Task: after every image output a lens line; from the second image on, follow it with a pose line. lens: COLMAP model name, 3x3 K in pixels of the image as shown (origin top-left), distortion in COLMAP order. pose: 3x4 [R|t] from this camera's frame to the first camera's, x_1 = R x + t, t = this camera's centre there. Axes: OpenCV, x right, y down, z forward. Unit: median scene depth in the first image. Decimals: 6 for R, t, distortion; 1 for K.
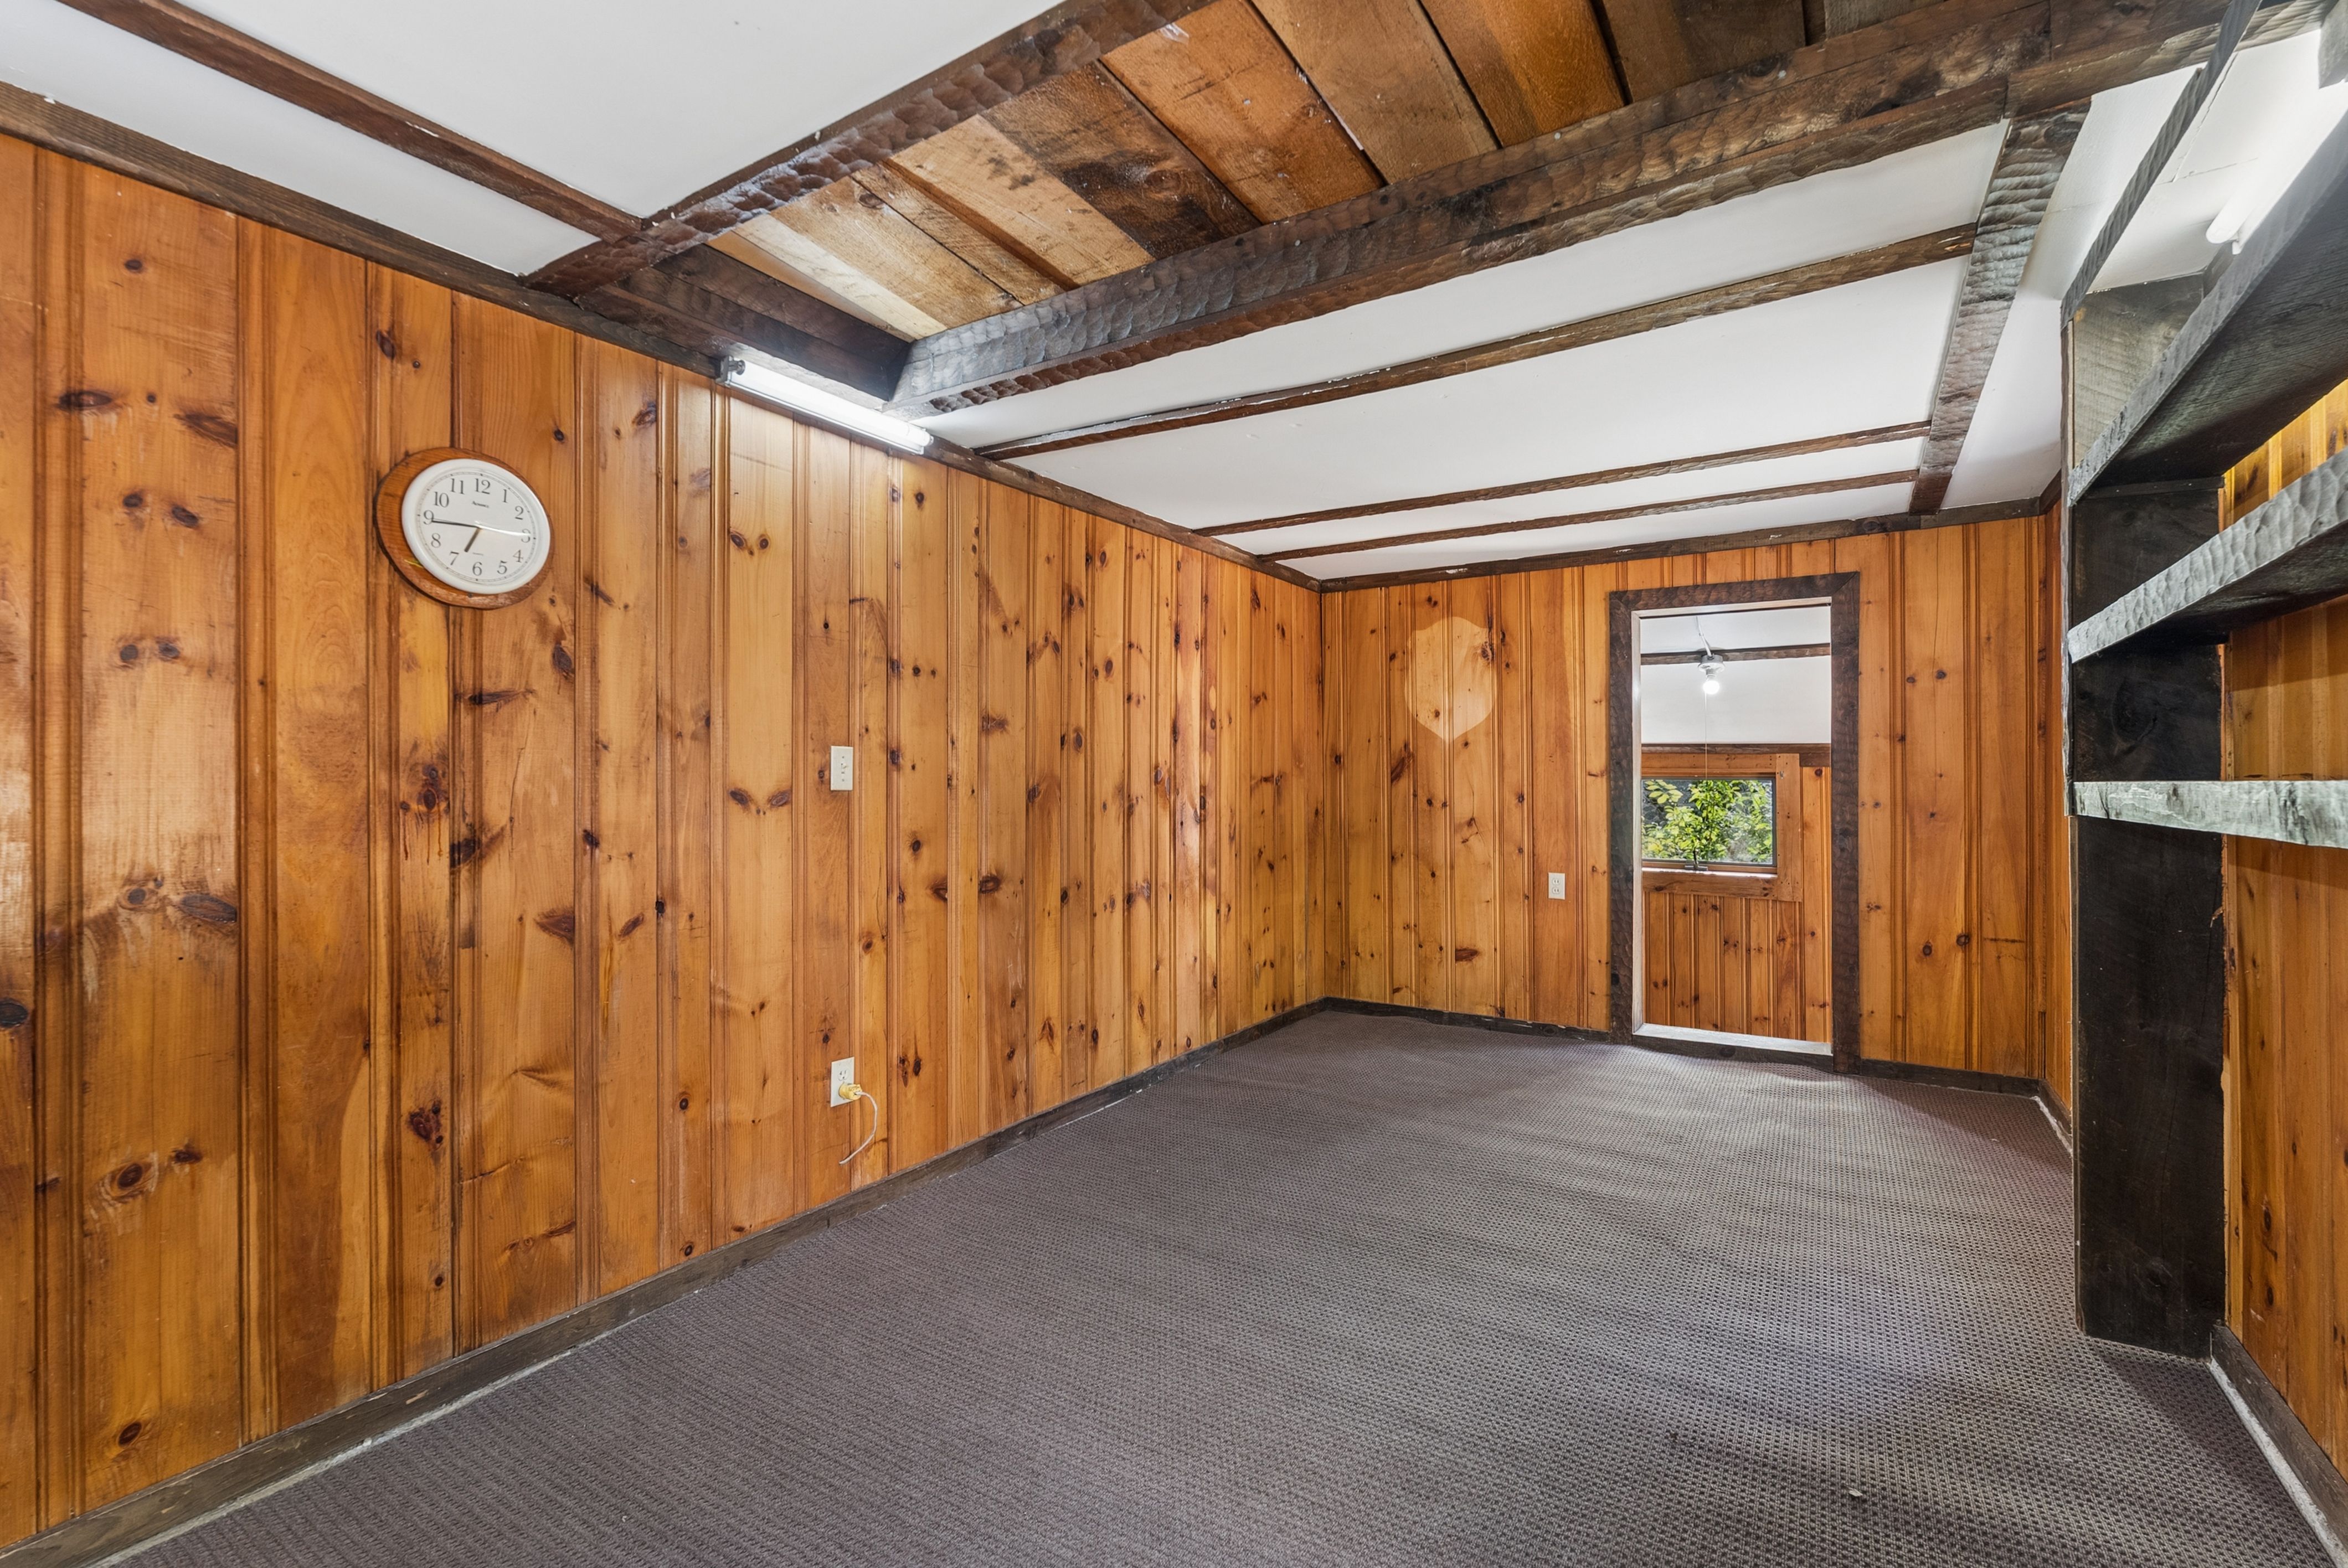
lens RADIAL K [[1064.2, 0, 1155.6], [0, 1064.2, 778.9], [0, 0, 1]] dist [0.001795, 0.000239]
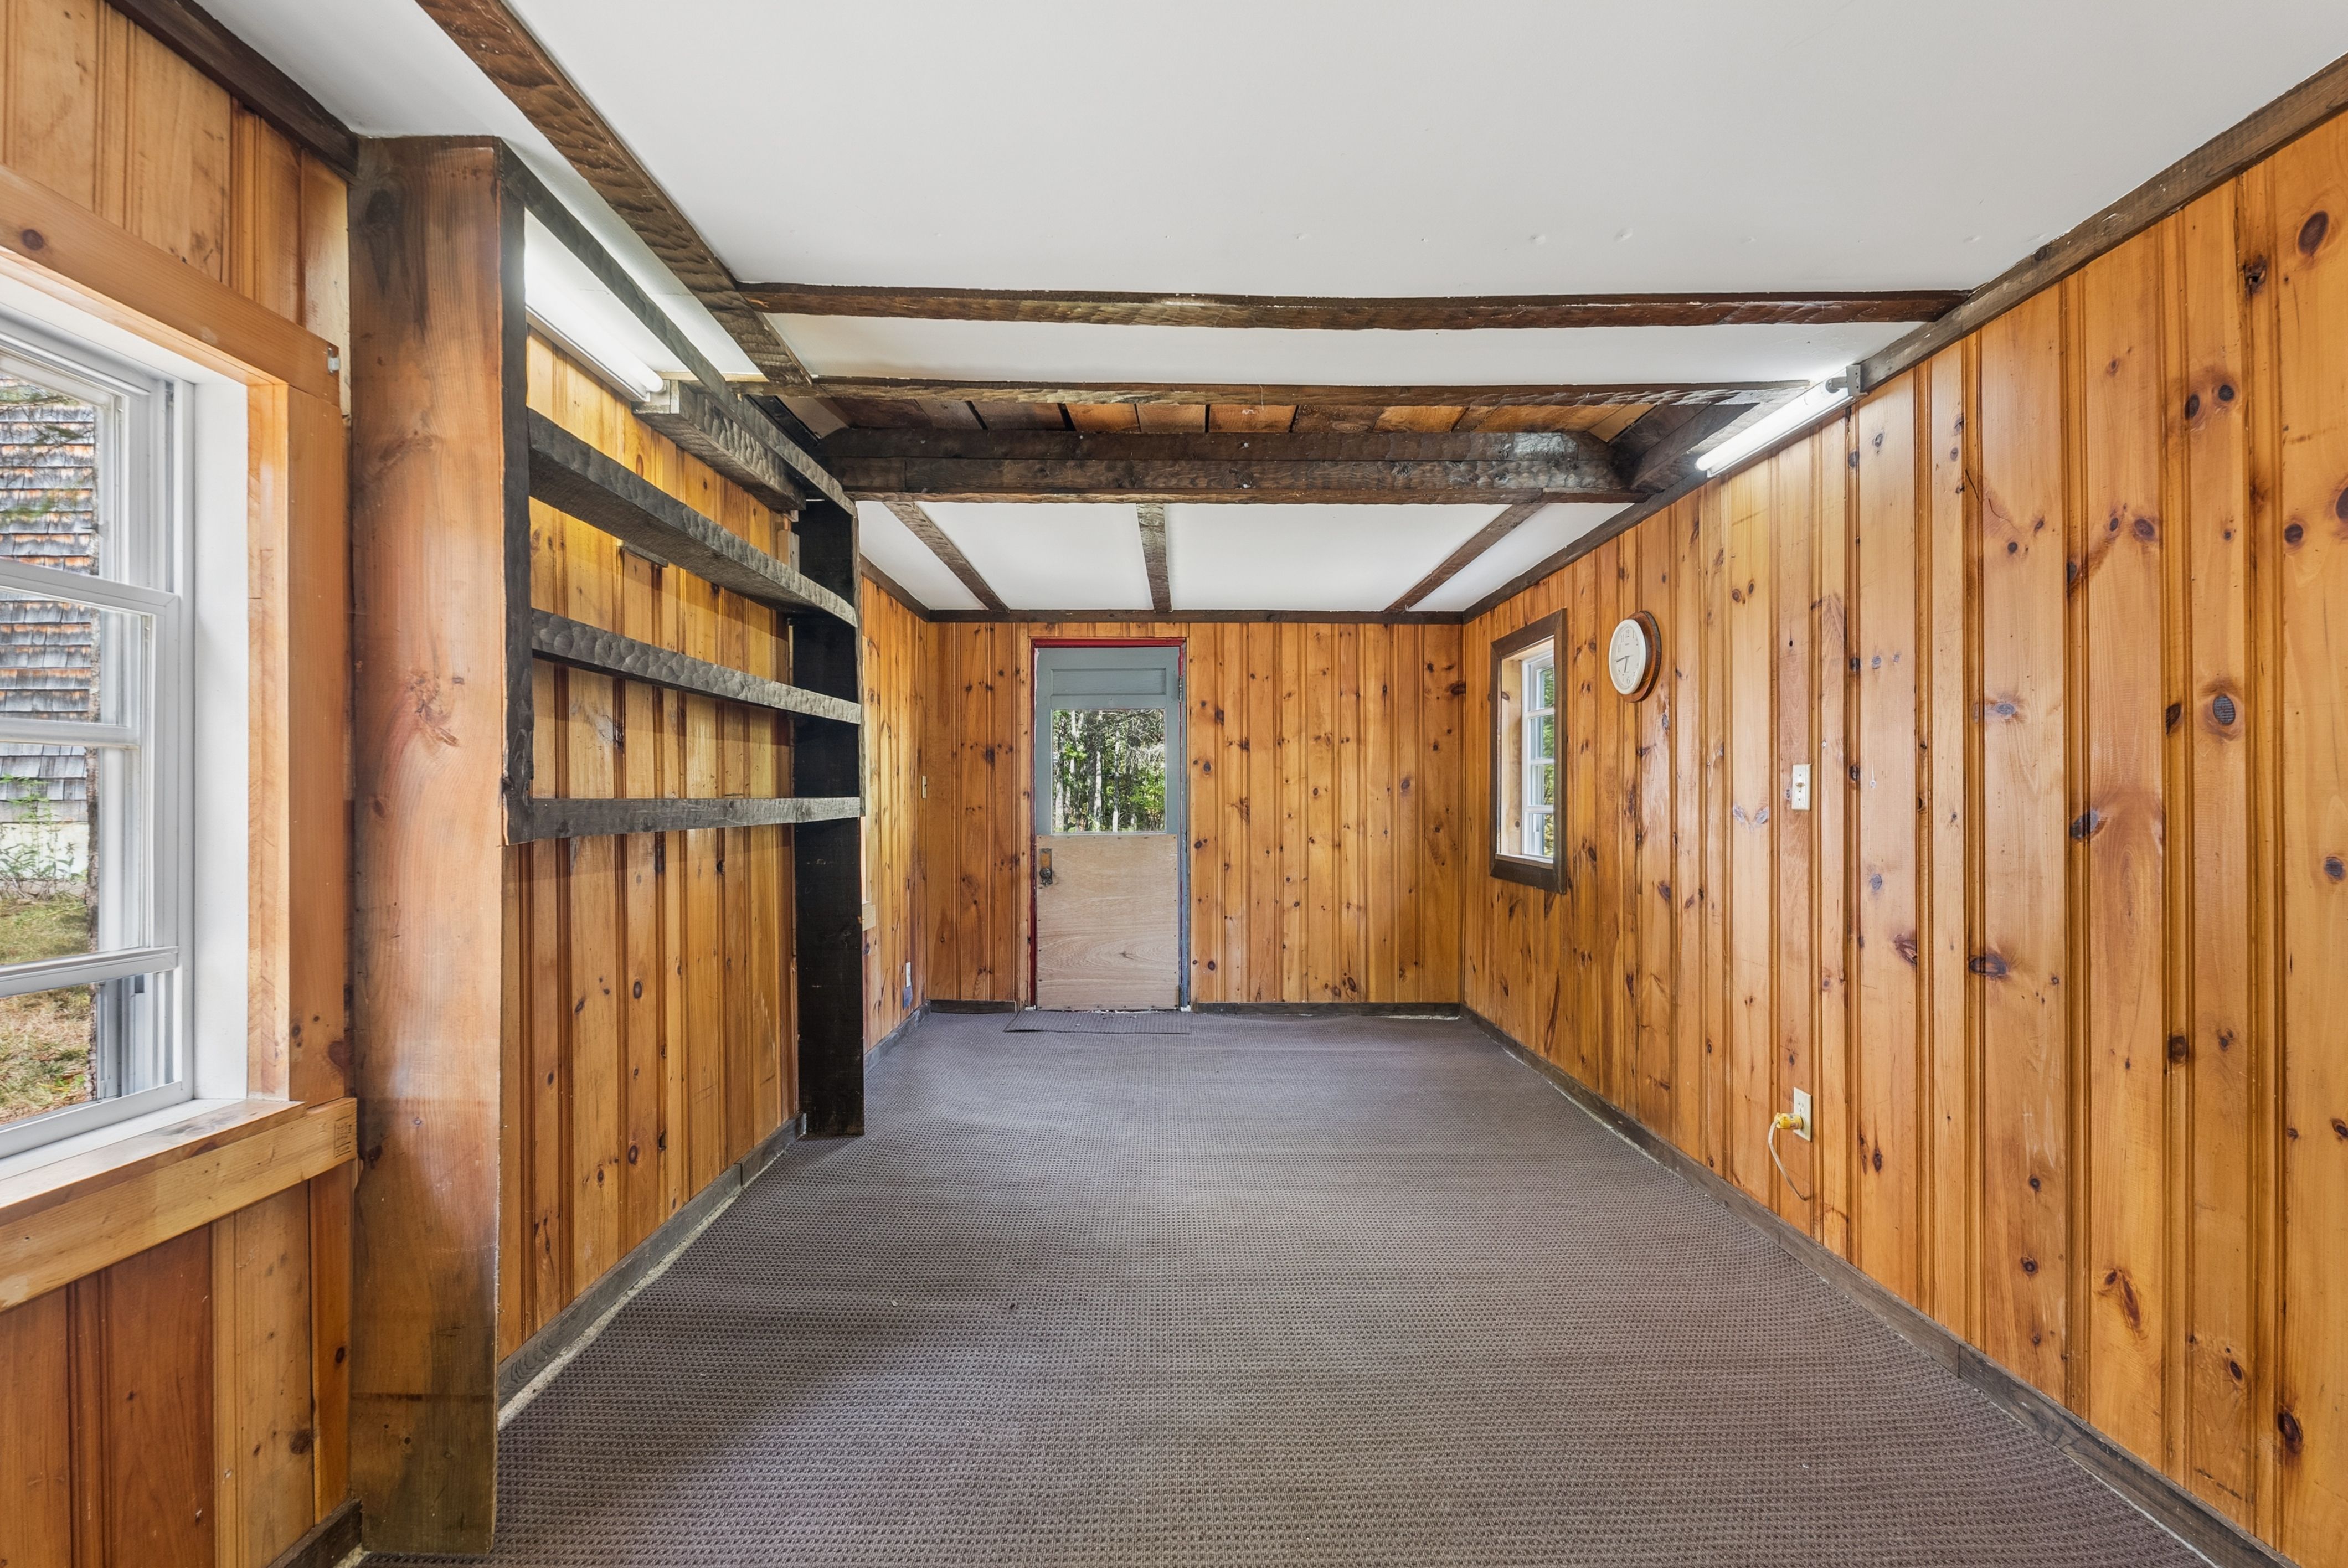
lens RADIAL K [[1064.2, 0, 1167.4], [0, 1064.2, 794.9], [0, 0, 1]] dist [0.001795, 0.000239]
pose [[-0.840946, 0.004856, -0.541097, 0.575927], [0.008806, 0.999950, -0.004713, -0.002974], [0.541047, -0.008728, -0.840947, 1.225628]]
